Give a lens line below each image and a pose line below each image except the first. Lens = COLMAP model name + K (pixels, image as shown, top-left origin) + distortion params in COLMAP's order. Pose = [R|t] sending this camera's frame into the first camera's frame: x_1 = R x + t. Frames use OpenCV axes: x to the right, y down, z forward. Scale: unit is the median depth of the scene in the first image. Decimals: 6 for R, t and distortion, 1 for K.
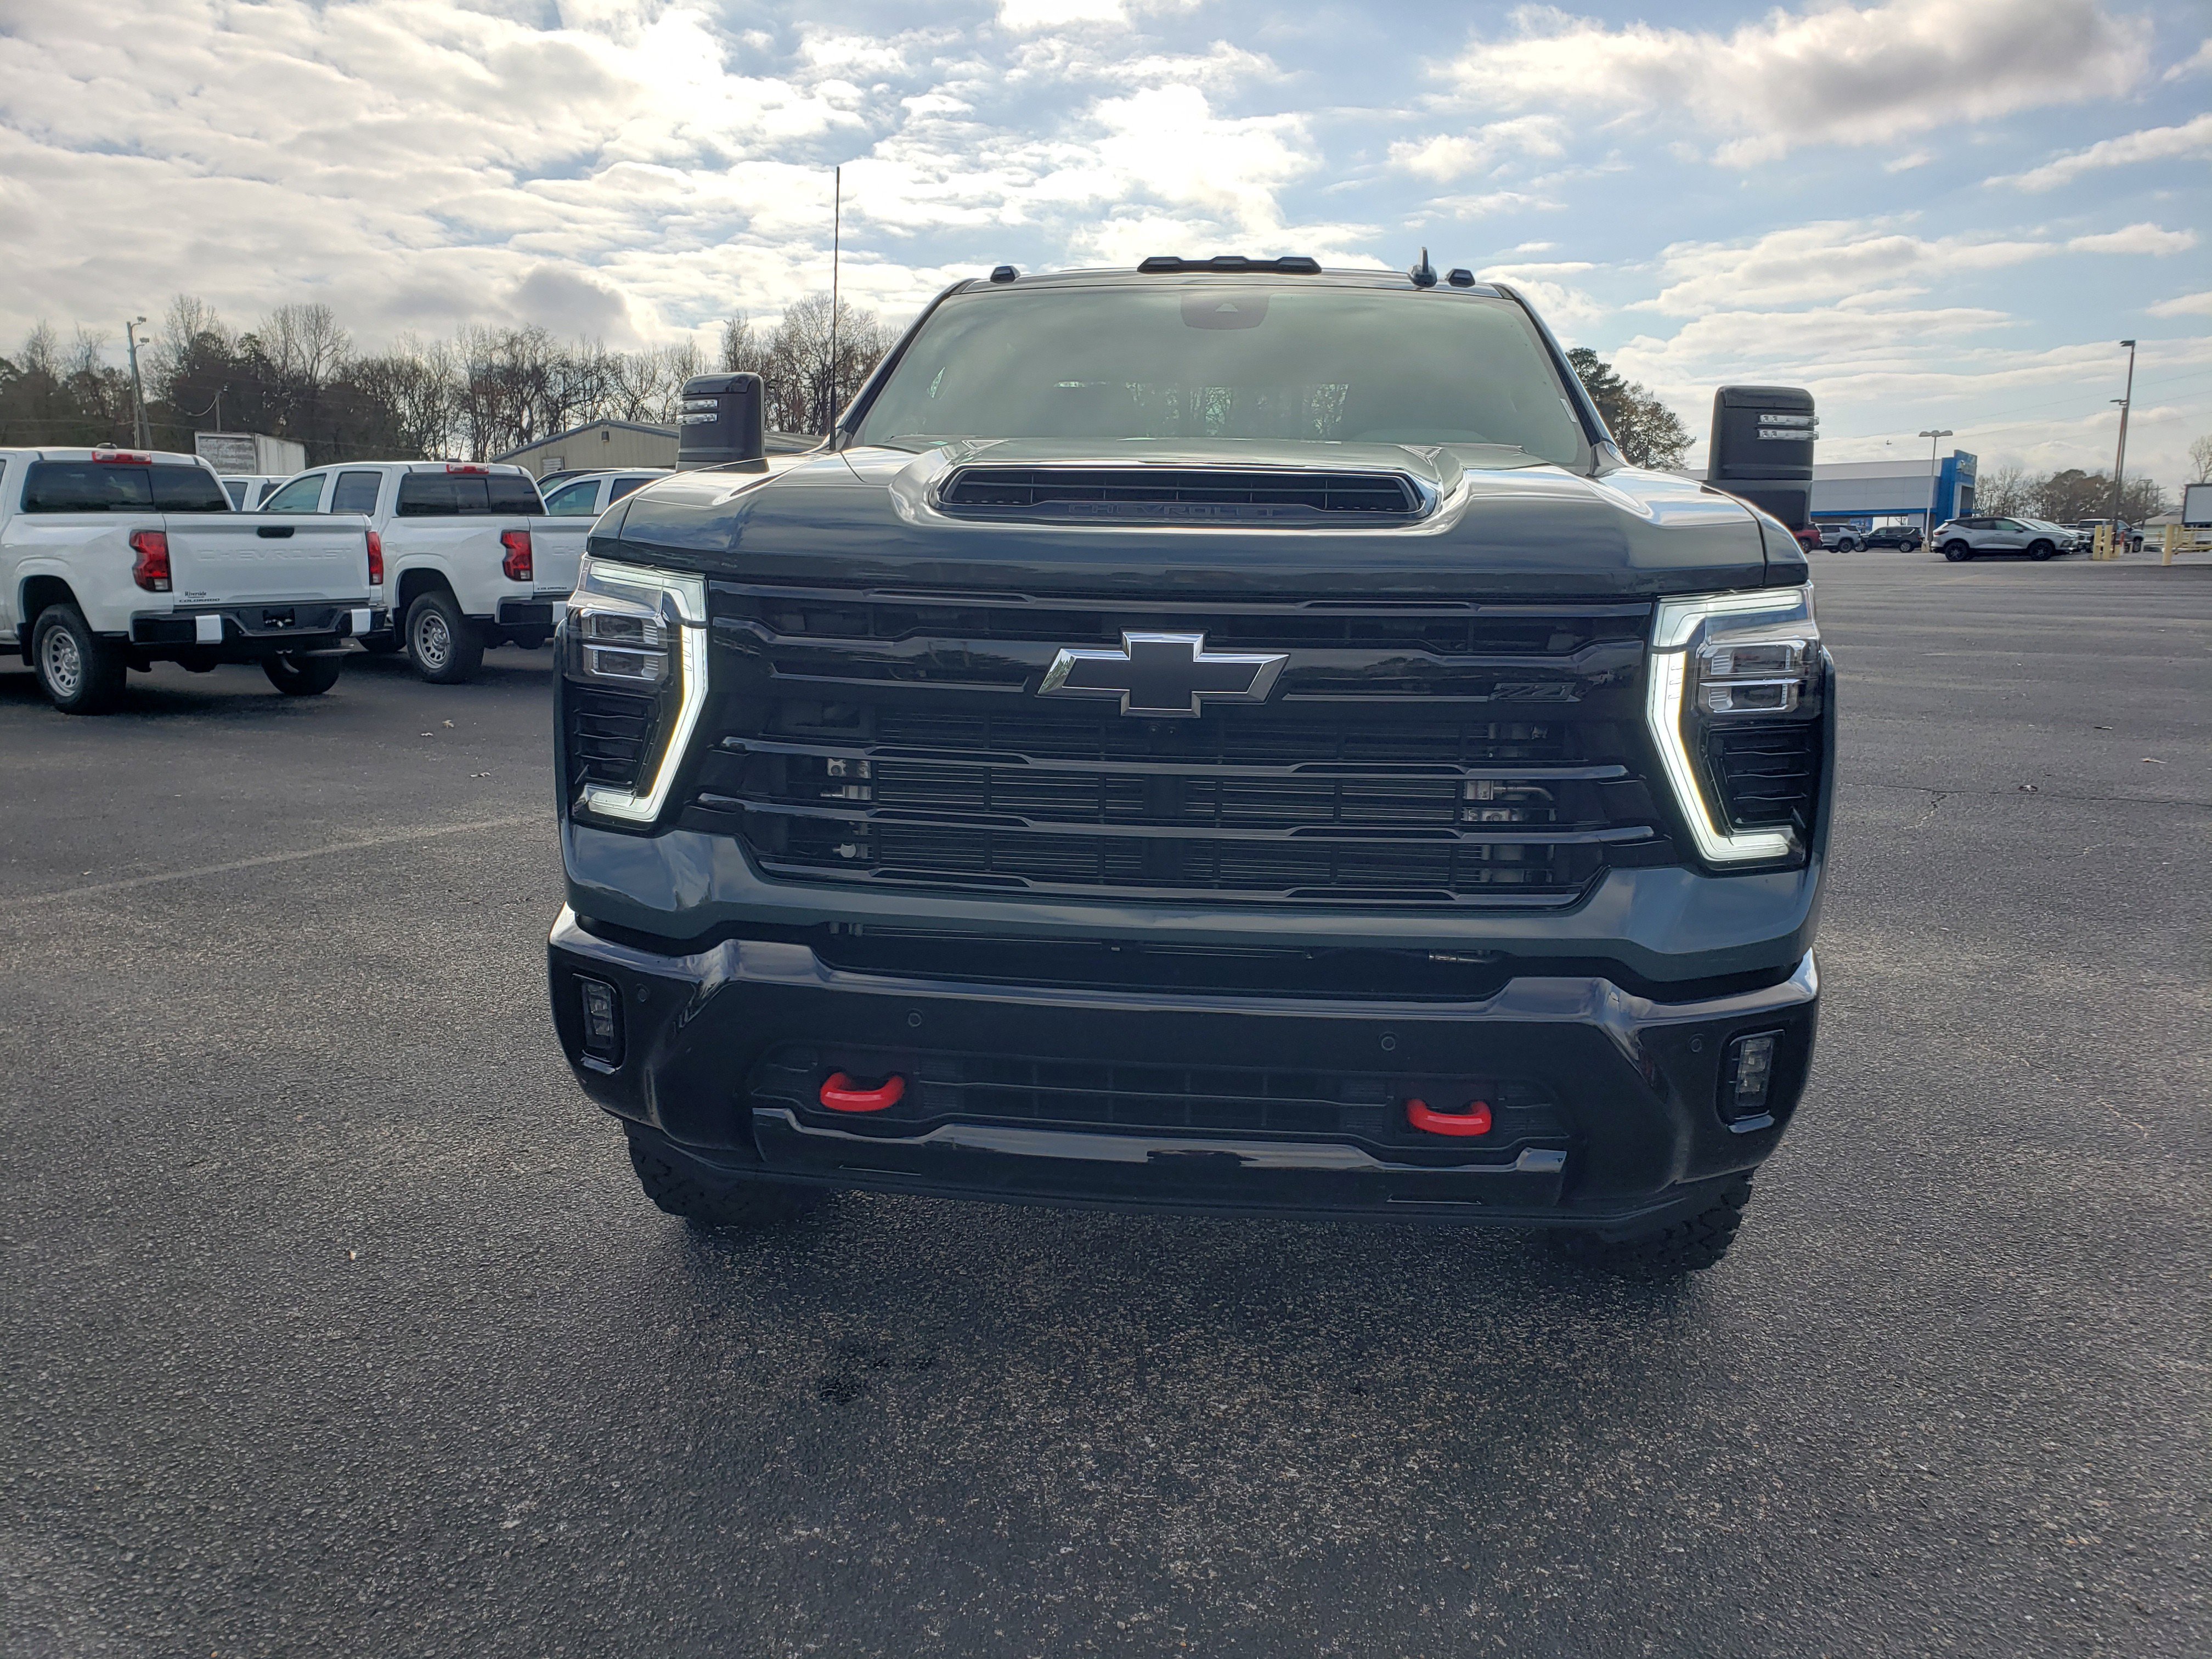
lens RADIAL K [[1758.4, 0, 1115.2], [0, 1758.4, 821.2], [0, 0, 1]] dist [0.017481, 0.009074]
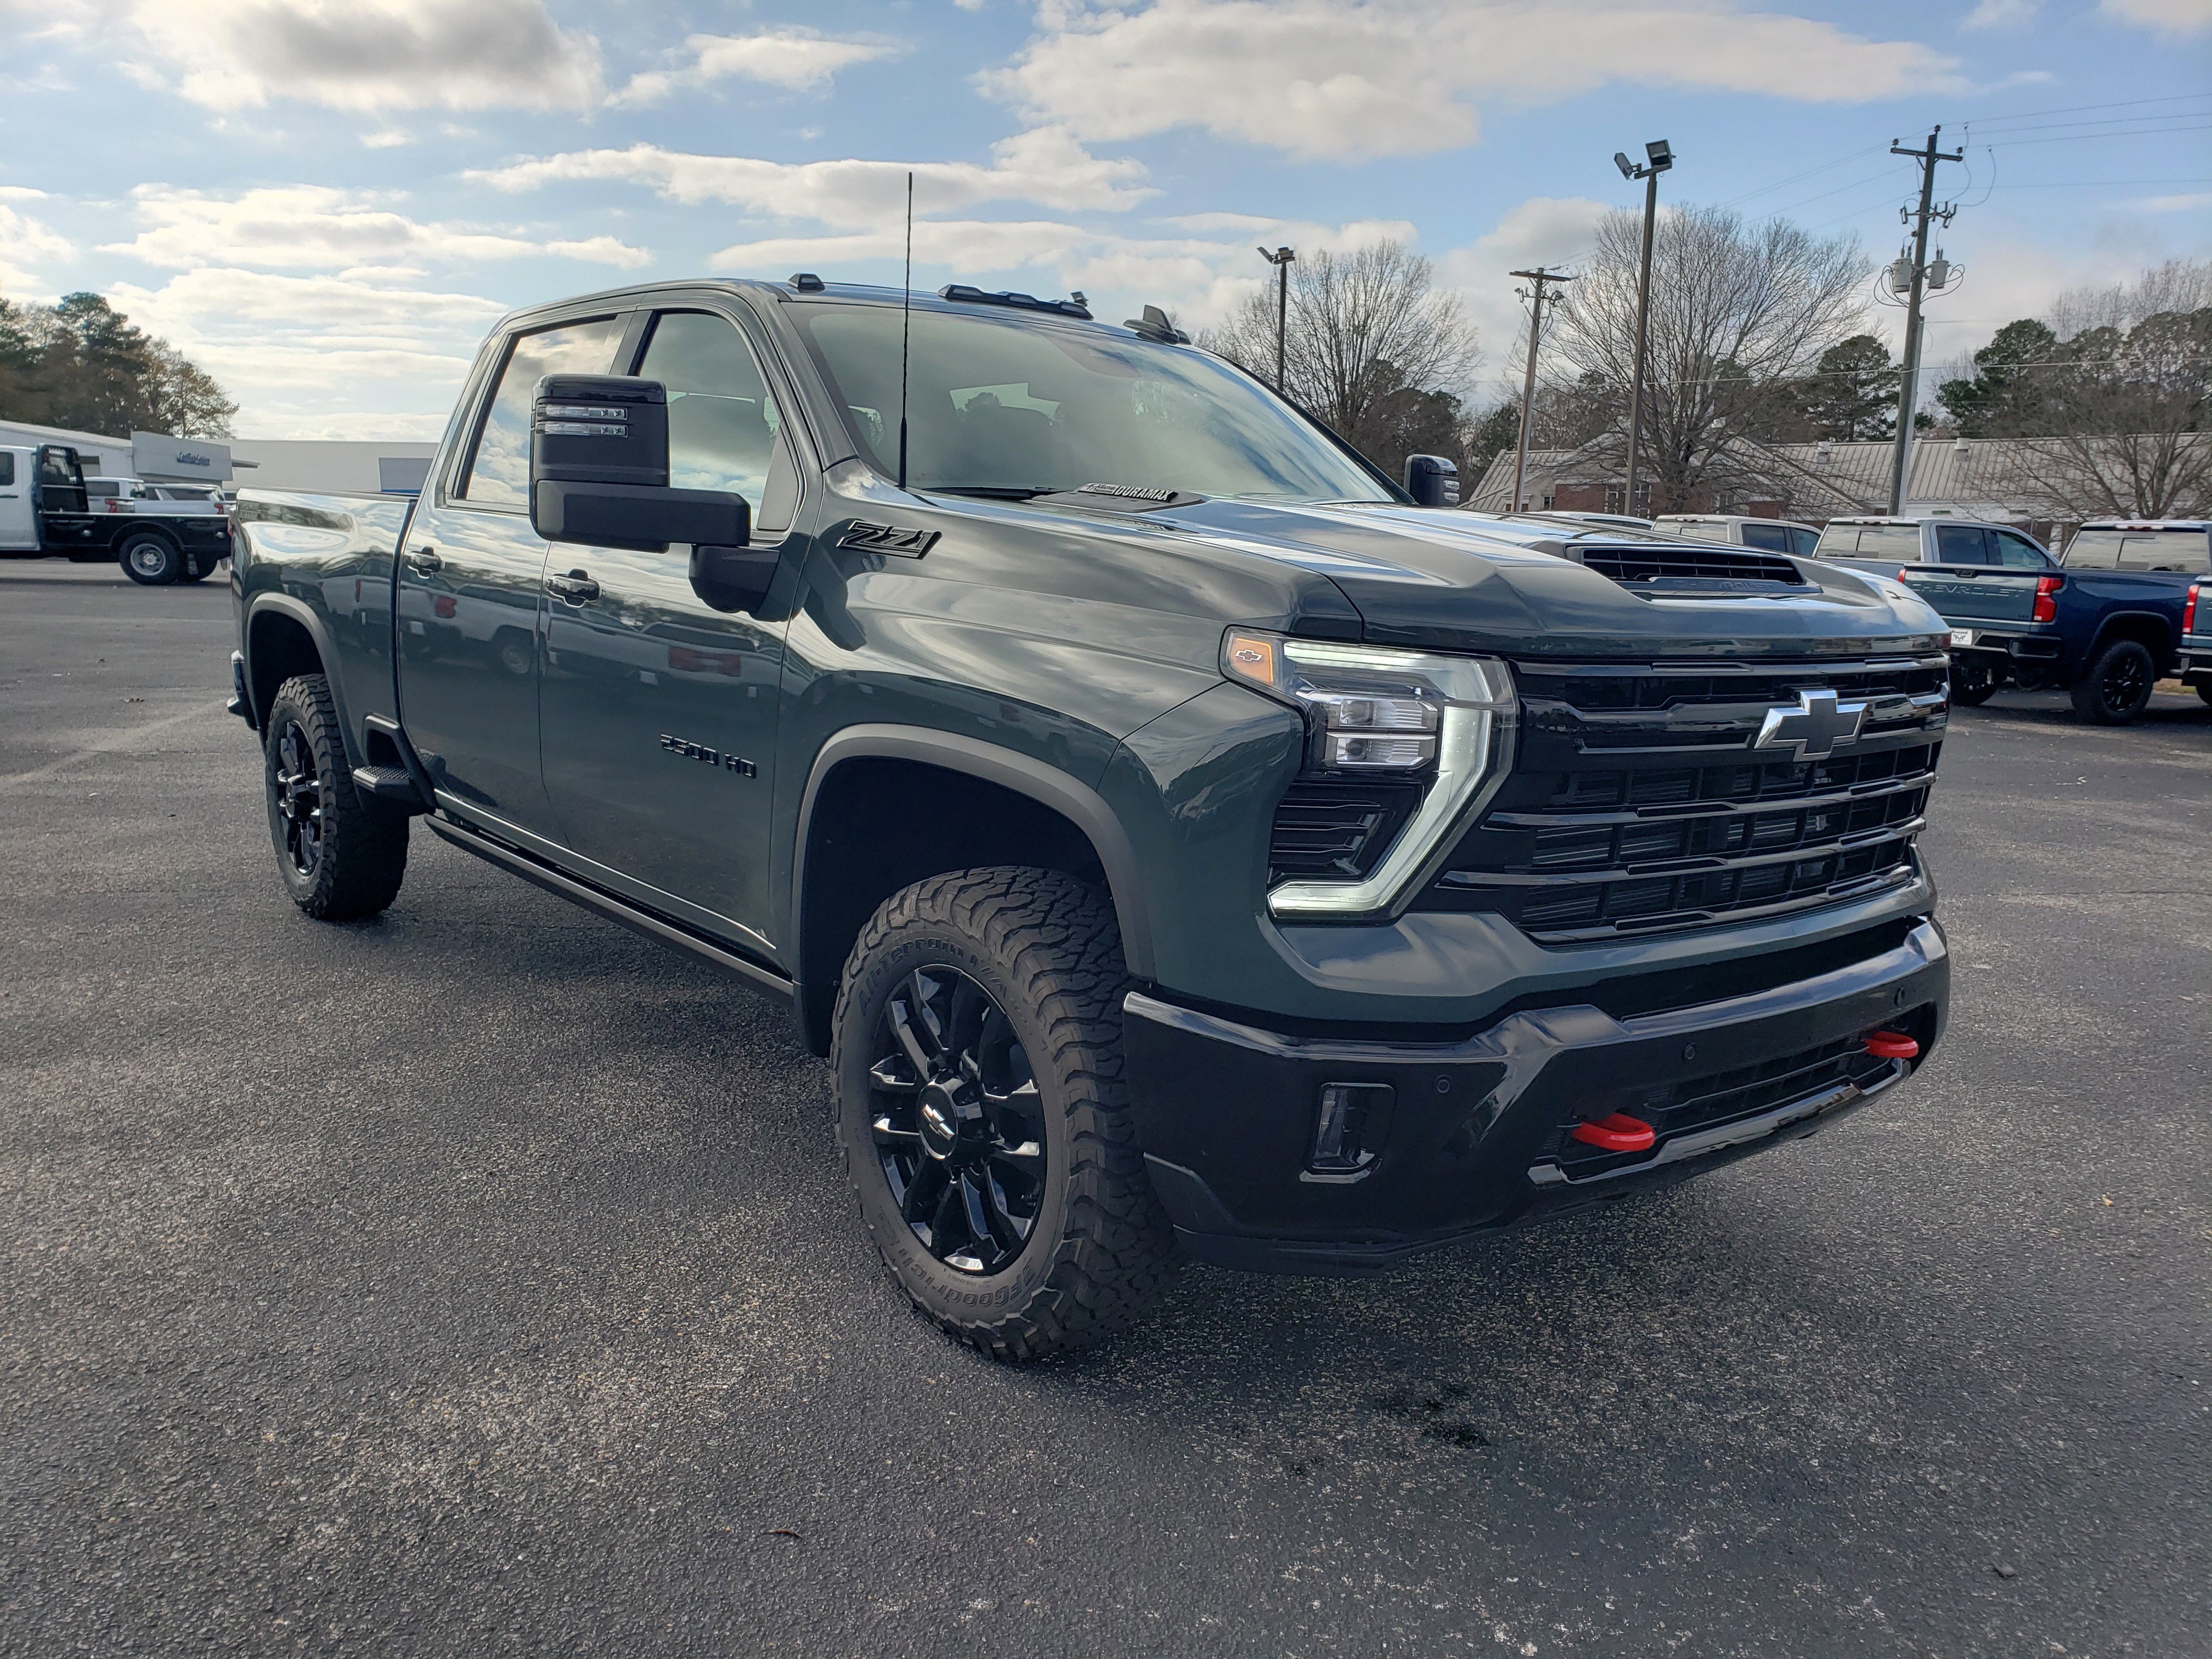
lens RADIAL K [[1741.6, 0, 1106.0], [0, 1741.6, 829.5], [0, 0, 1]] dist [0.054447, -0.008954]
pose [[0.701200, -0.109892, 0.704444, -1.116590], [0.096344, 0.993592, 0.059099, -0.124007], [-0.706425, 0.026429, 0.707295, 0.467593]]
